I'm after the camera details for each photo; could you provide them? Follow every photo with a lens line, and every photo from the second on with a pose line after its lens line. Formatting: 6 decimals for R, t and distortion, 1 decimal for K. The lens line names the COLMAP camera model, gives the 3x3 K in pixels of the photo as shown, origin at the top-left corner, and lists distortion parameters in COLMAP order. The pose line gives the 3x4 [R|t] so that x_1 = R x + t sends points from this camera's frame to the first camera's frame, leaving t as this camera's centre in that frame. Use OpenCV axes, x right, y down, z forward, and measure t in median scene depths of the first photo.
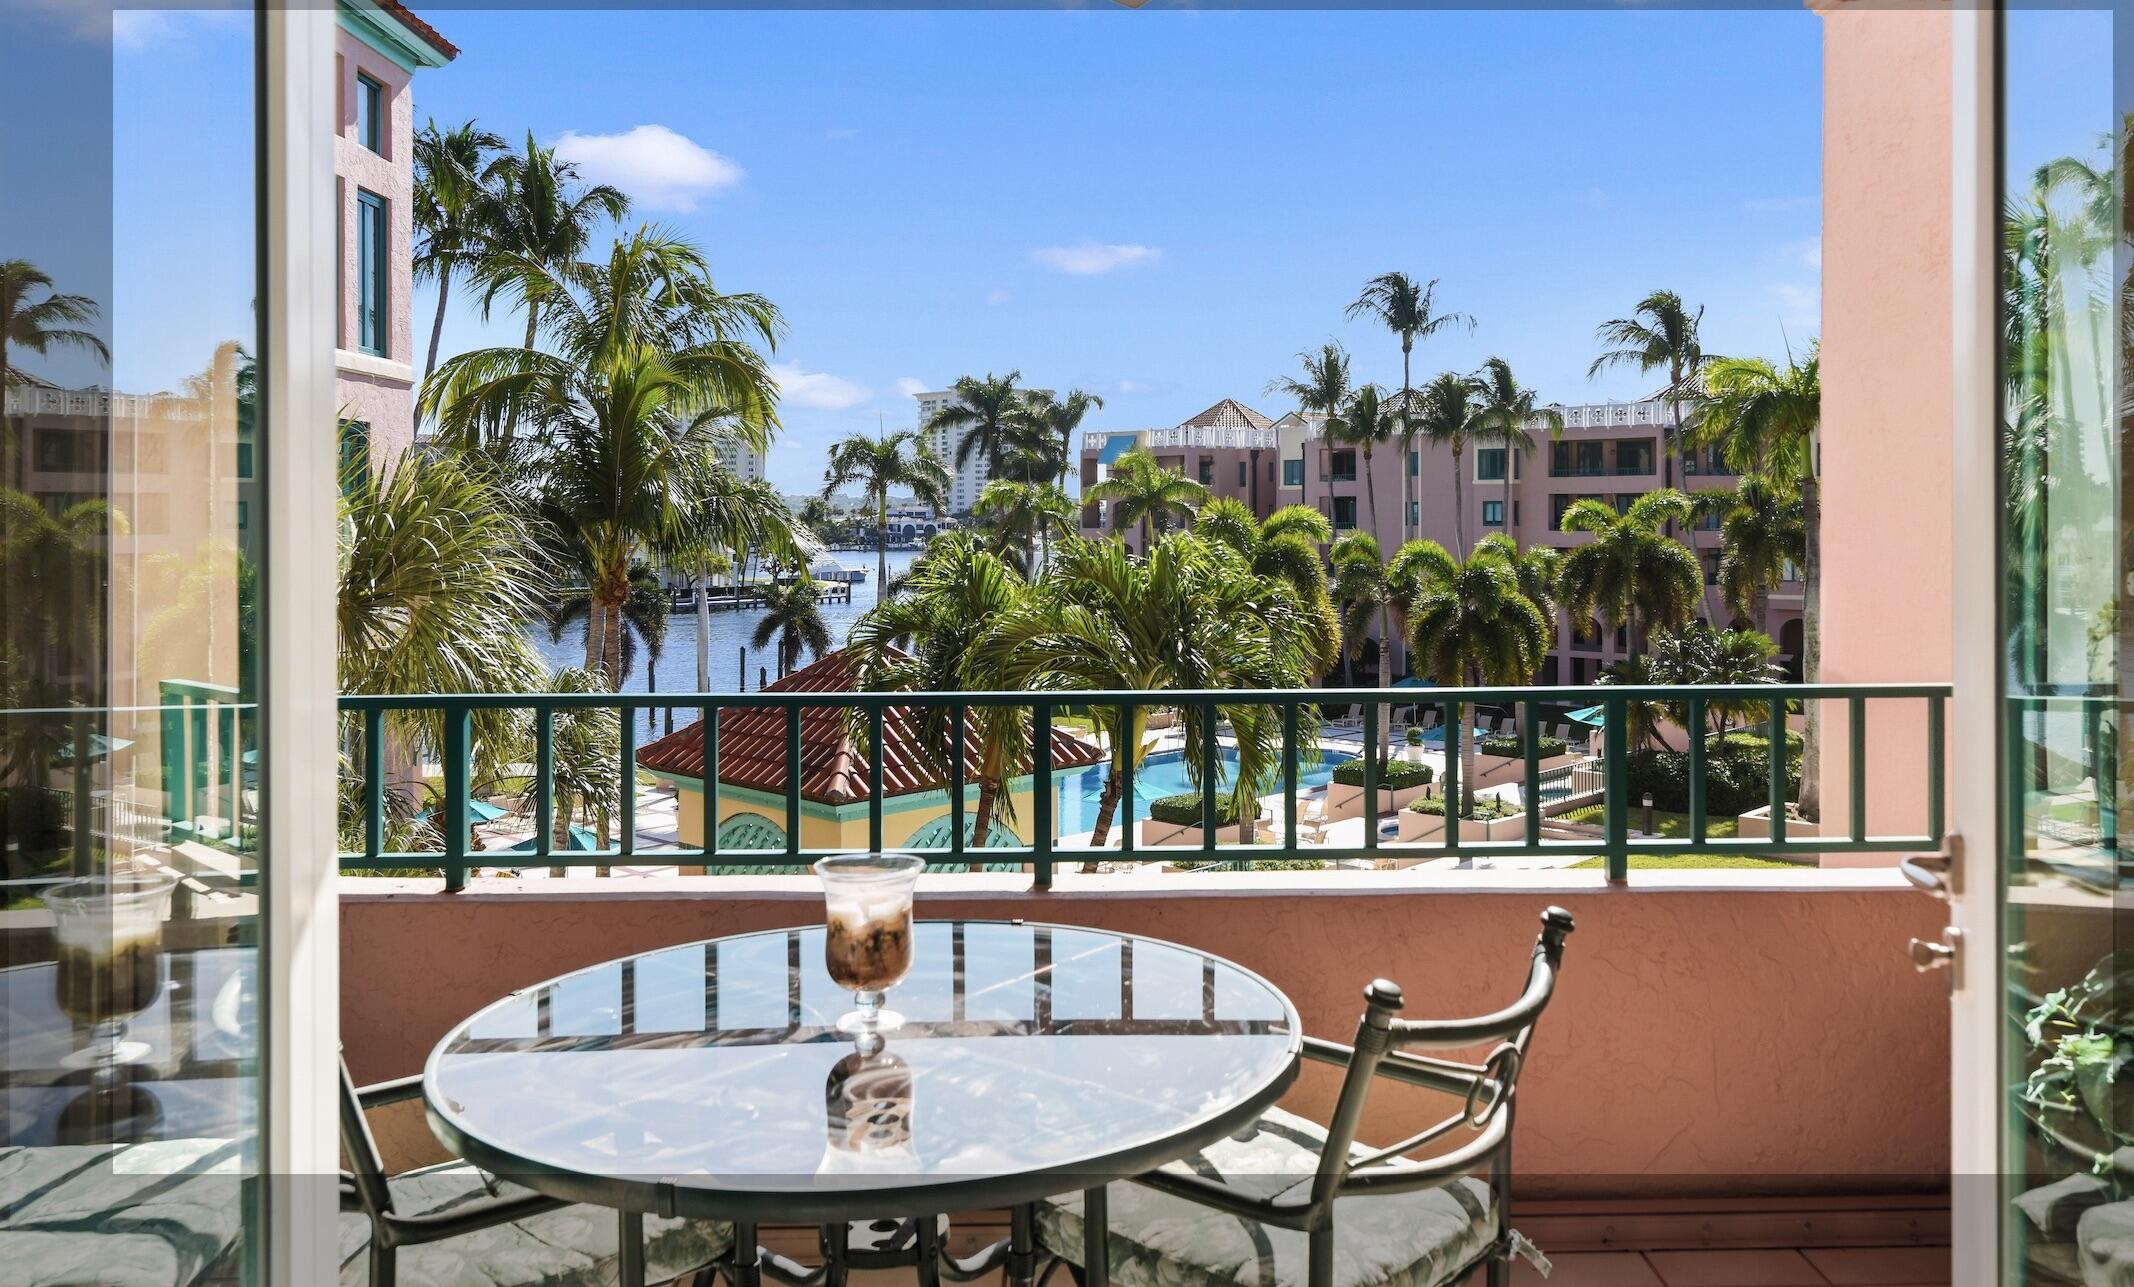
lens RADIAL K [[1586.2, 0, 1155.2], [0, 1586.2, 521.7], [0, 0, 1]] dist [0.050683, 0.001442]
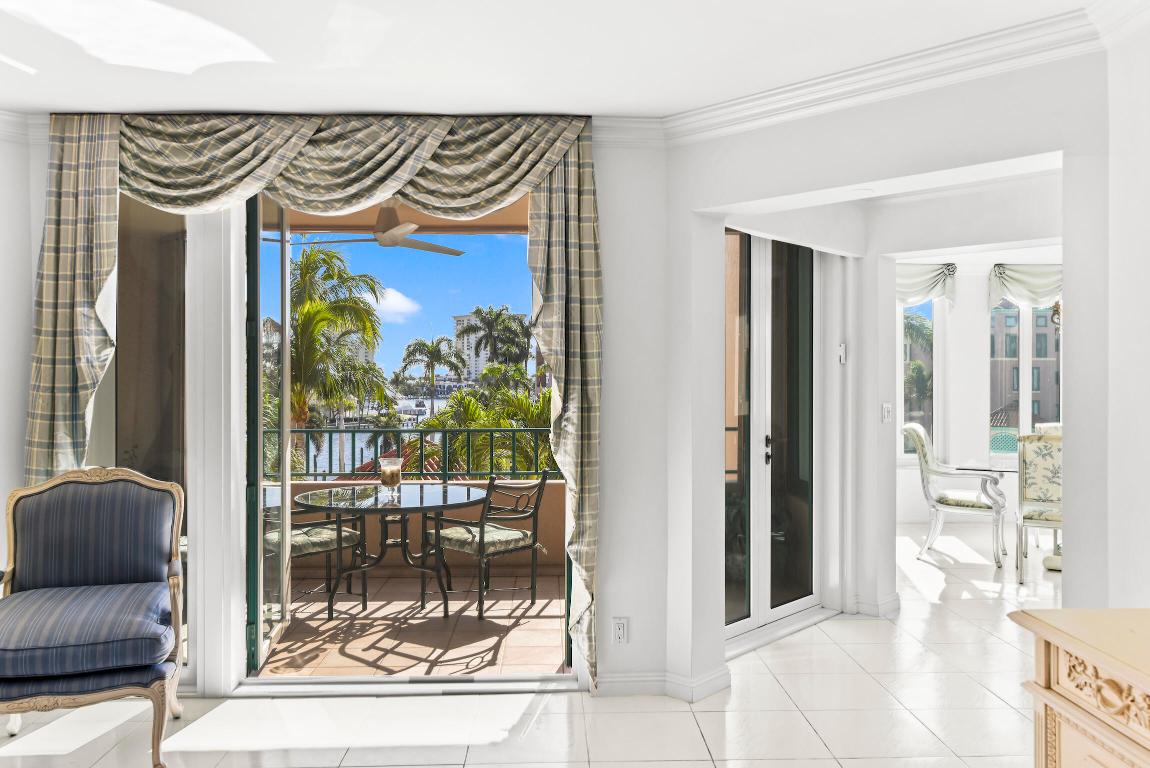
lens RADIAL K [[895.8, 0, 574.4], [0, 895.8, 377.6], [0, 0, 1]] dist [0.008409, -0.000511]
pose [[0.999771, 0.003307, -0.021132, 0.027469], [-0.003476, 0.999962, -0.007946, 0.000647], [0.021105, 0.008018, 0.999745, -0.106280]]
